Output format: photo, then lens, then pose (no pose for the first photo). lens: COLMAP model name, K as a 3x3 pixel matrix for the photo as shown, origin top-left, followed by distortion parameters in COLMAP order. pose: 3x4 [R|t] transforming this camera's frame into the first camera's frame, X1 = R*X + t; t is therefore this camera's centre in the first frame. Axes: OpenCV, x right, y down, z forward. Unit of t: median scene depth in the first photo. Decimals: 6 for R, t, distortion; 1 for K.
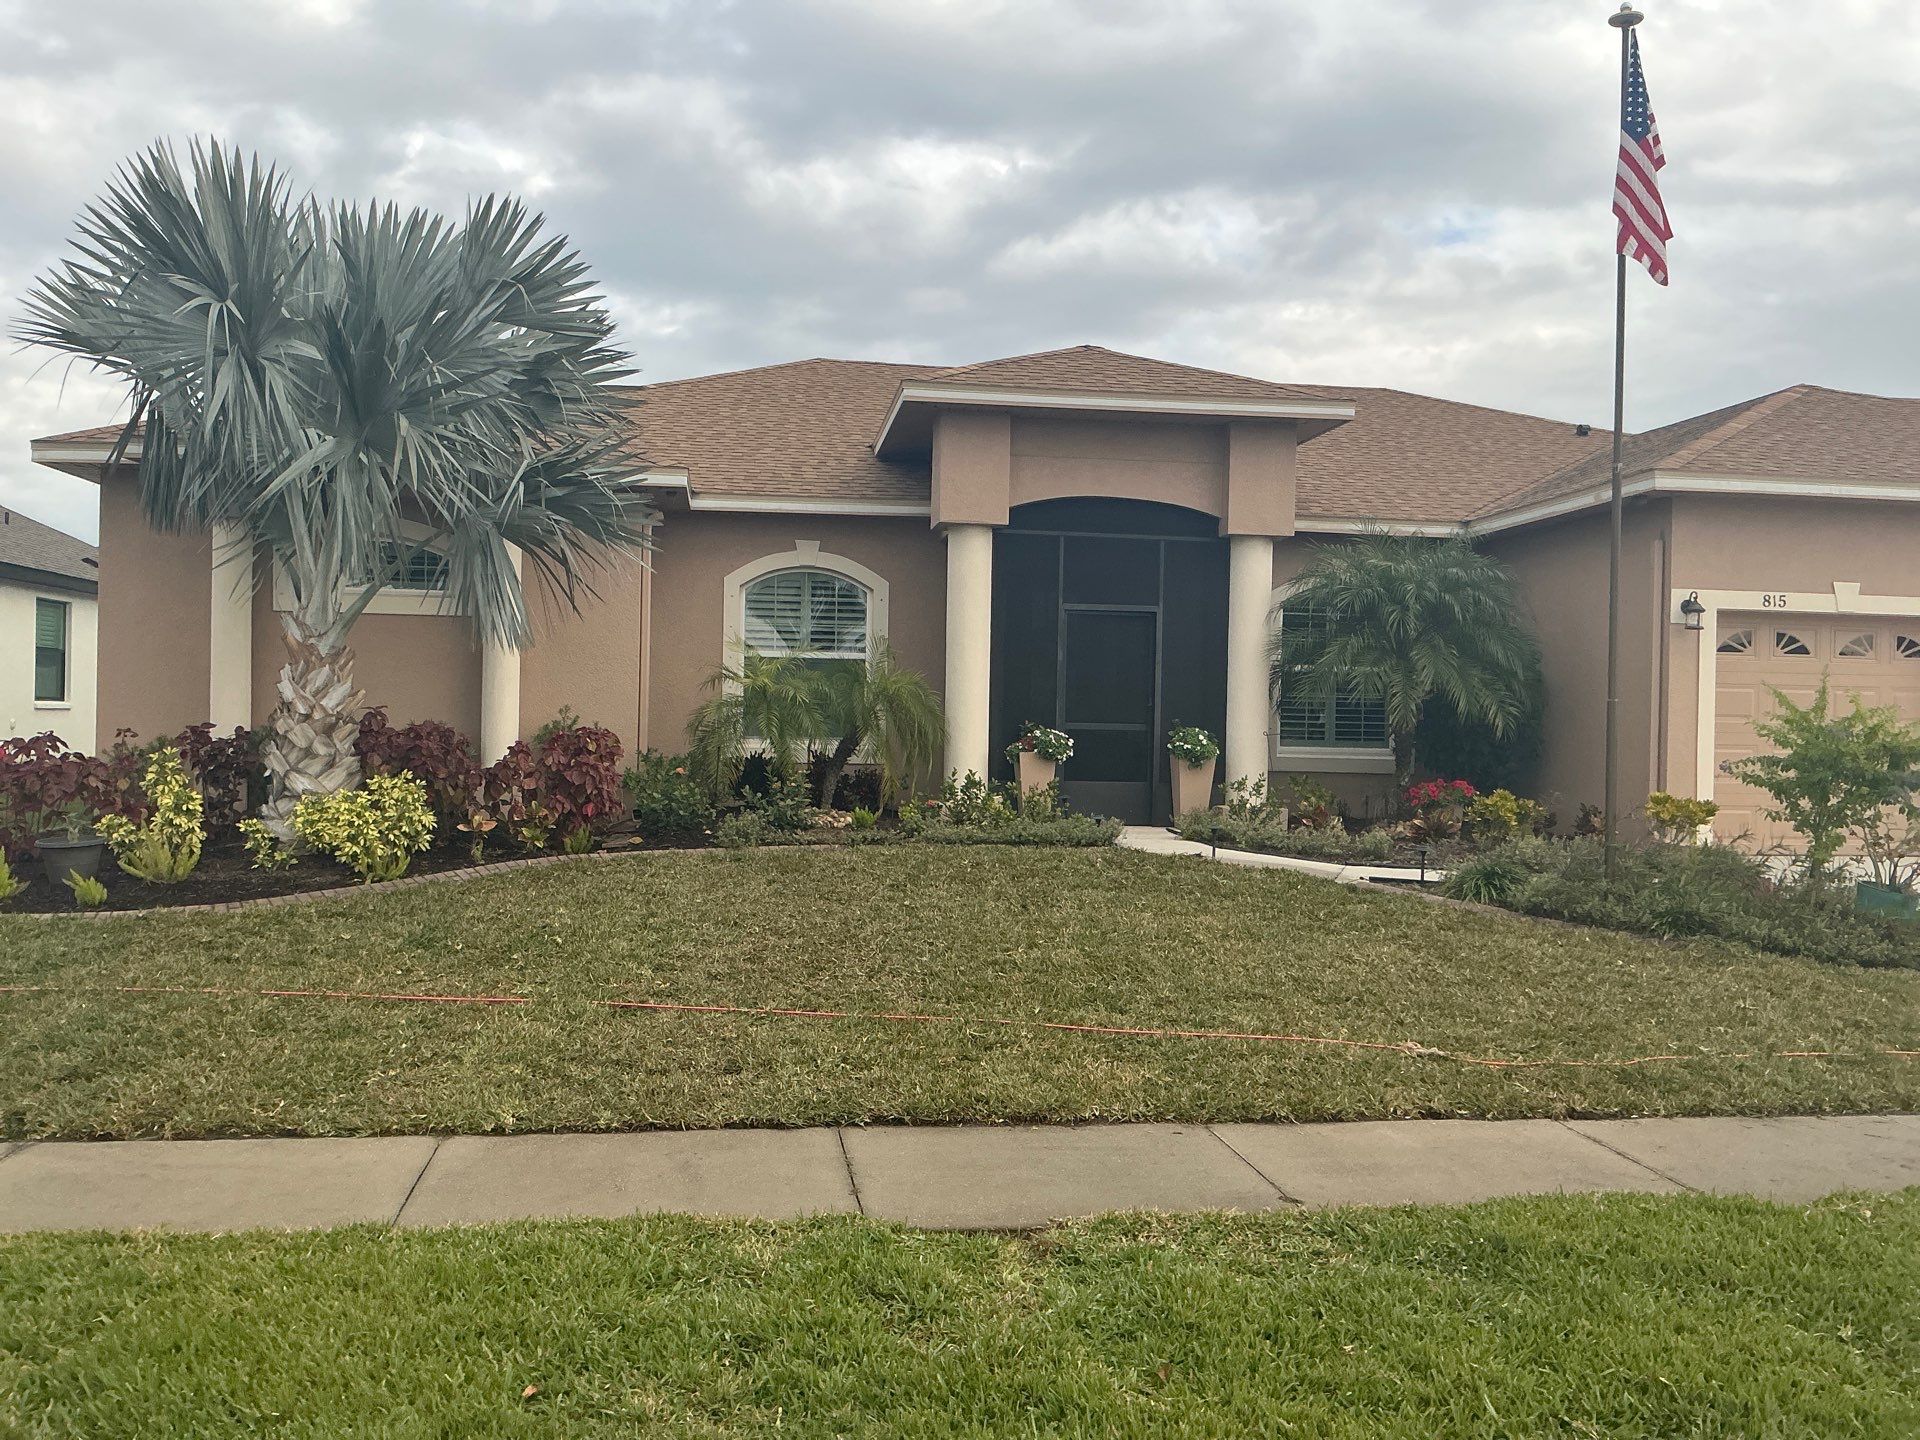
lens RADIAL K [[1581.1, 0, 913.7], [0, 1581.1, 713.7], [0, 0, 1]] dist [0.060047, -0.103321]
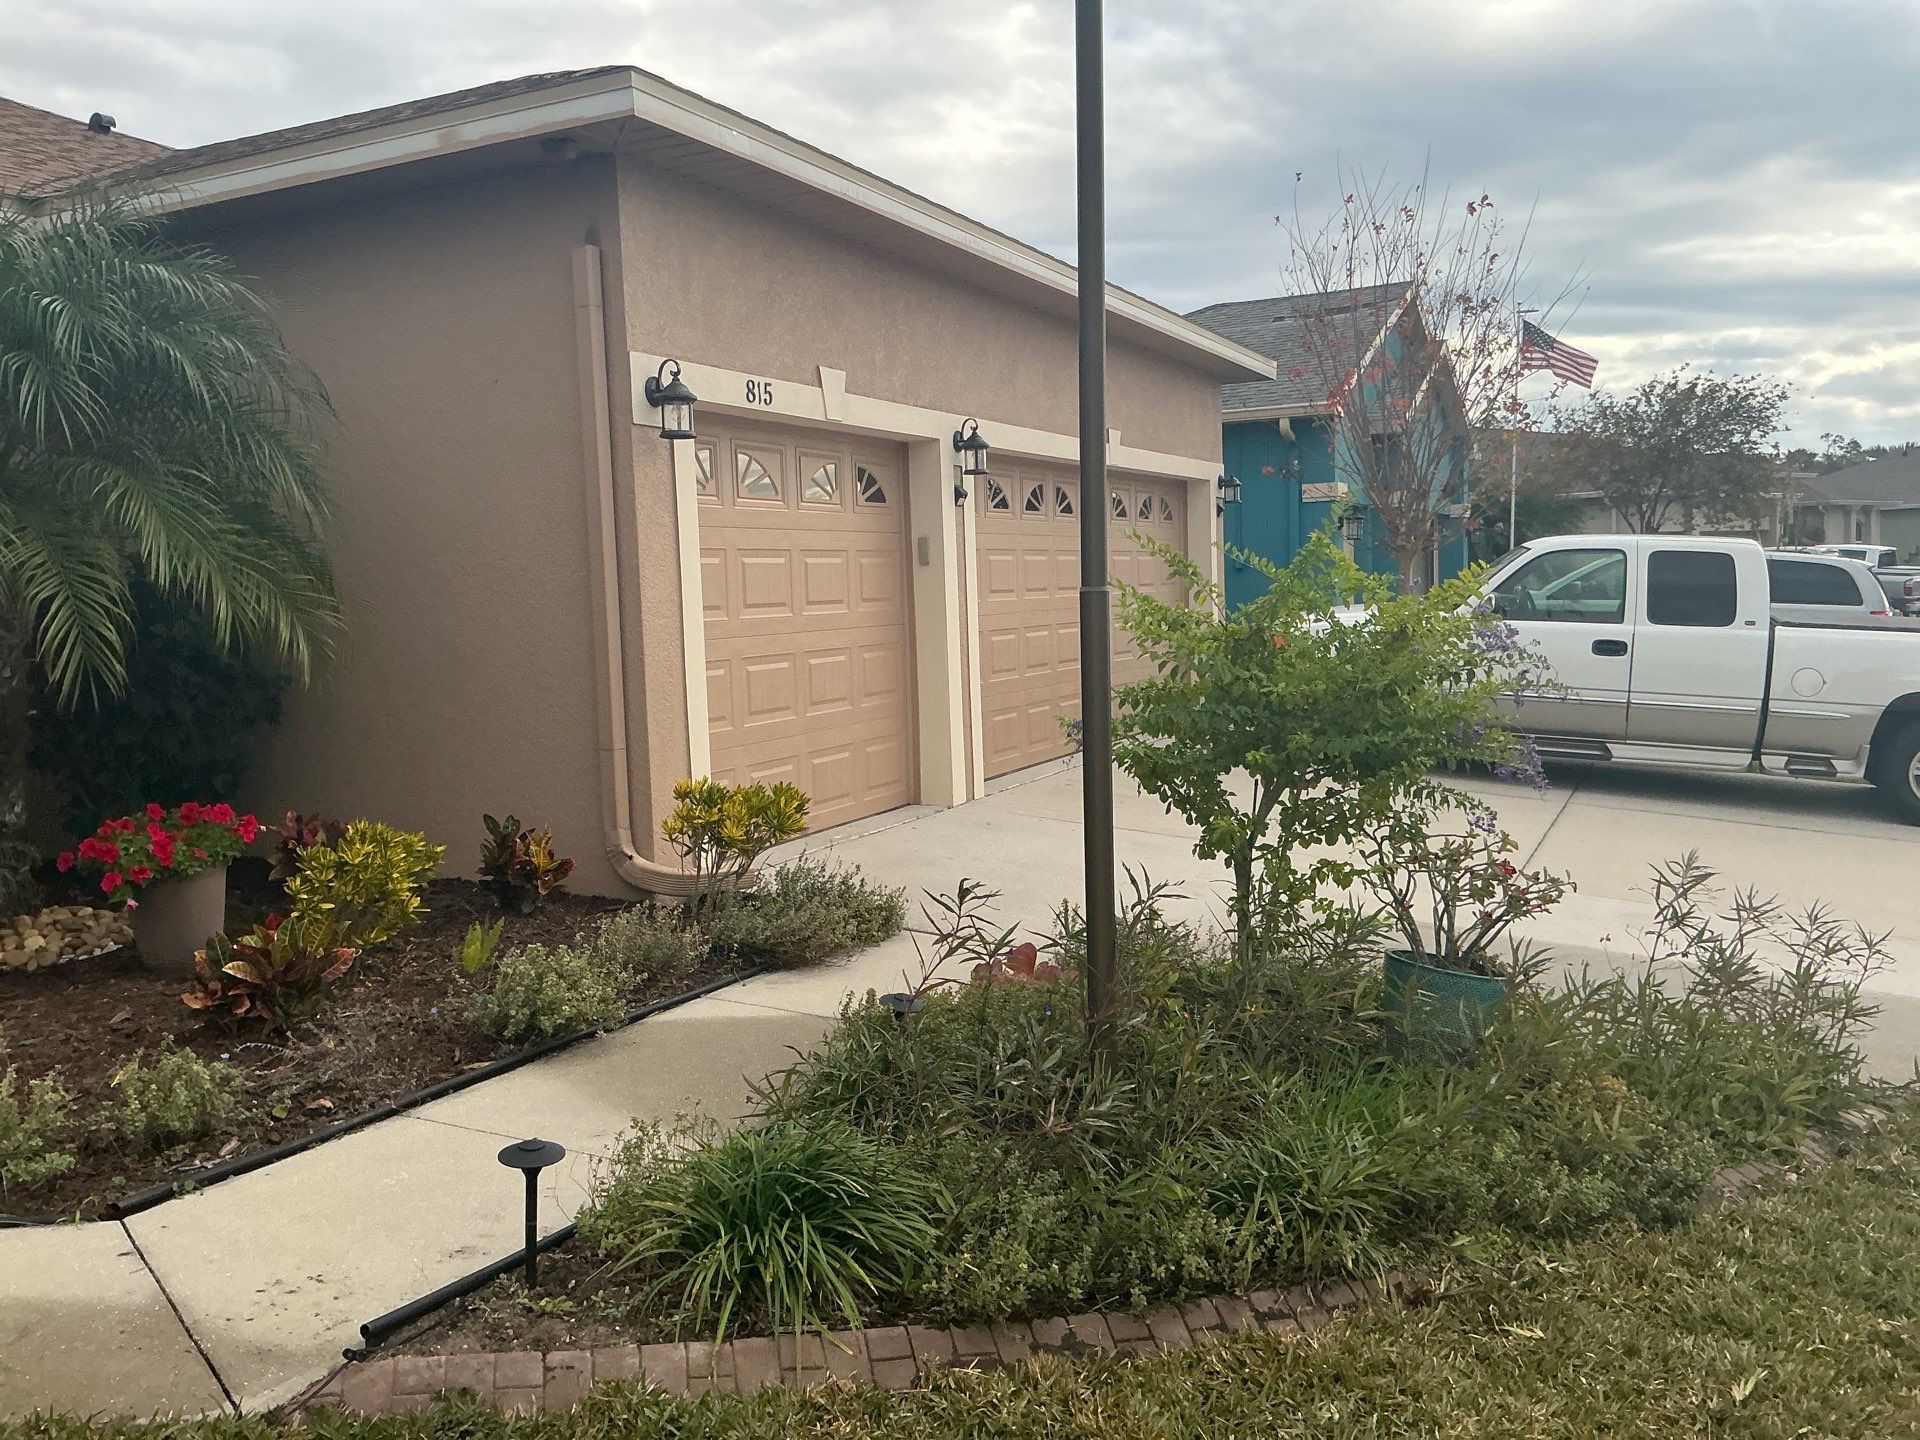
lens RADIAL K [[1566.4, 0, 960.0], [0, 1566.4, 720.0], [0, 0, 1]] dist [0.094722, -0.169715]
pose [[0.525496, -0.112591, 0.843313, 0.103690], [0.044216, 0.993480, 0.105087, -0.012387], [-0.849647, -0.017935, 0.527048, 0.608647]]
